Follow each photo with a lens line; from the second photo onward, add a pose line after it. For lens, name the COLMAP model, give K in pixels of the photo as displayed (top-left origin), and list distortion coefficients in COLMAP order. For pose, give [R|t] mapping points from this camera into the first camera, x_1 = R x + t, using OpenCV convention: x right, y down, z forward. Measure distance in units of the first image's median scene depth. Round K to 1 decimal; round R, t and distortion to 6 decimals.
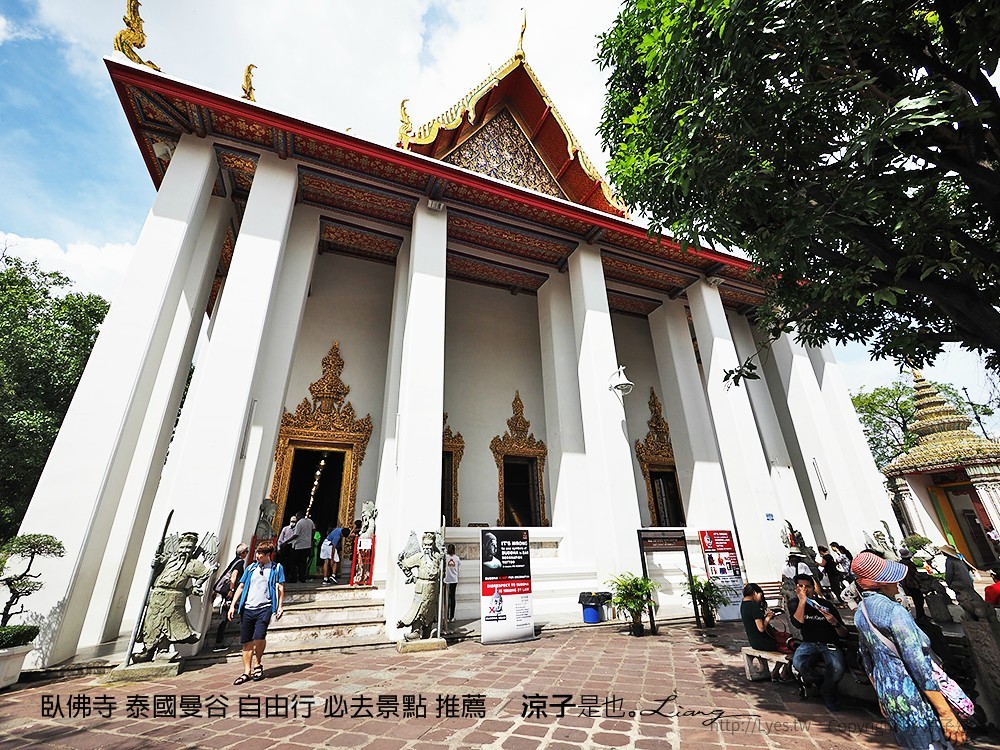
lens RADIAL K [[431.1, 0, 495.9], [0, 431.1, 363.5], [0, 0, 1]] dist [-0.000143, -0.000423]
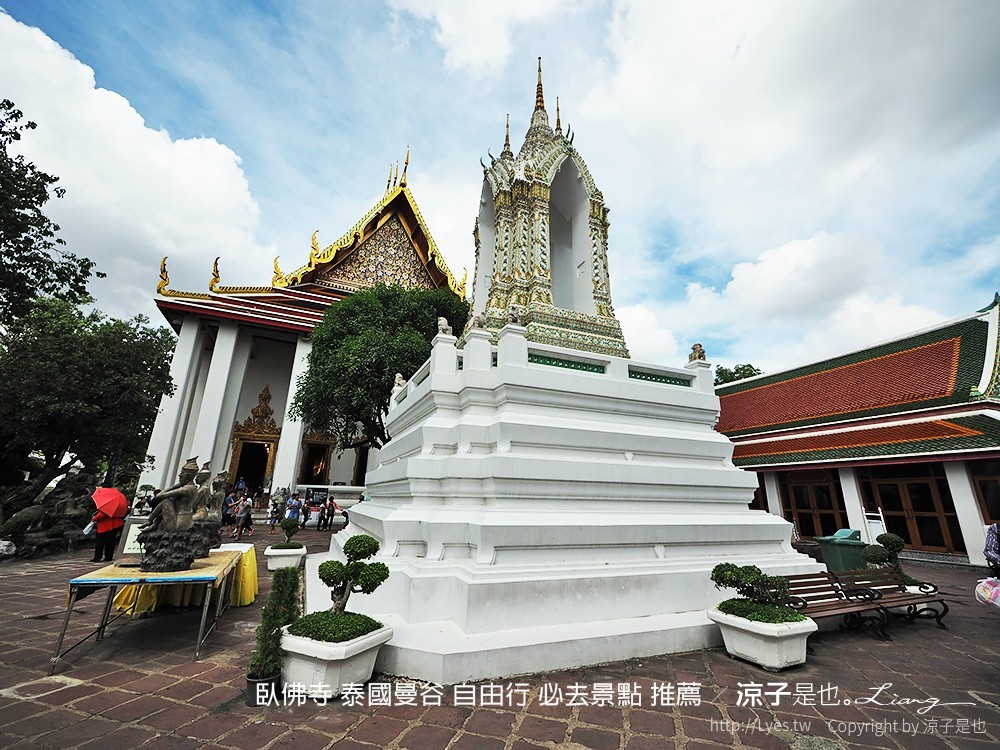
lens RADIAL K [[426.5, 0, 501.2], [0, 426.5, 358.0], [0, 0, 1]] dist [-0.000386, -0.000123]
pose [[0.997458, 0.051651, 0.049094, 0.826735], [-0.055749, 0.994723, 0.086133, -0.577647], [-0.044386, -0.088651, 0.995073, -1.313932]]
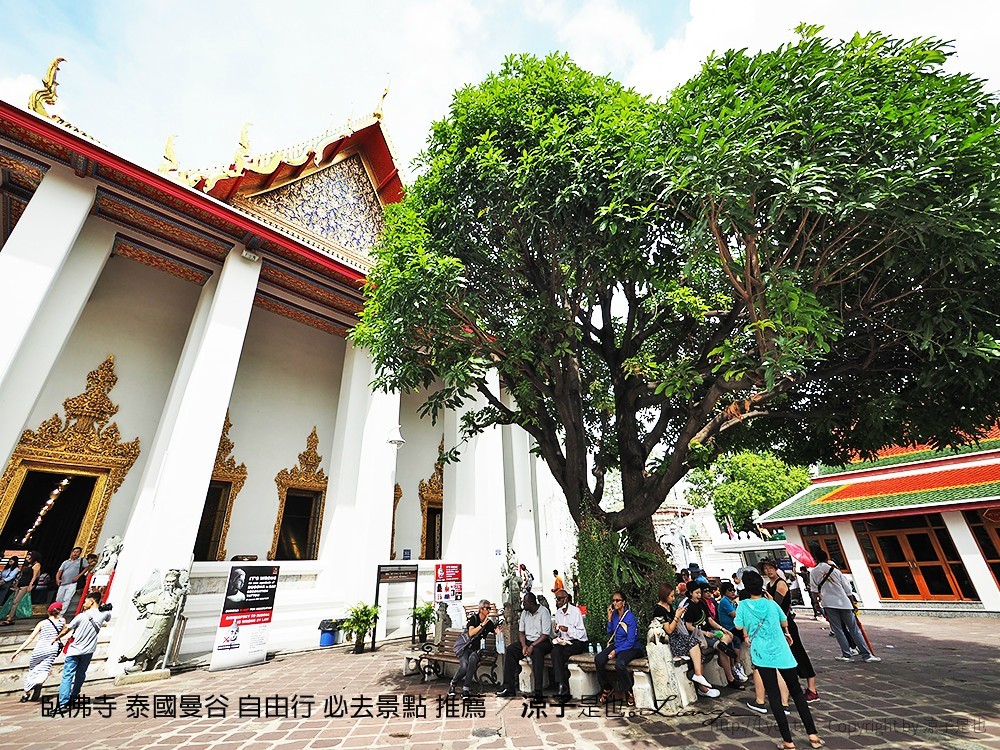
lens RADIAL K [[431.1, 0, 495.9], [0, 431.1, 363.5], [0, 0, 1]] dist [-0.000143, -0.000423]
pose [[0.920406, 0.160809, 0.356362, 0.097308], [-0.143383, 0.986823, -0.074980, -0.125575], [-0.363723, 0.017916, 0.931335, -0.253941]]
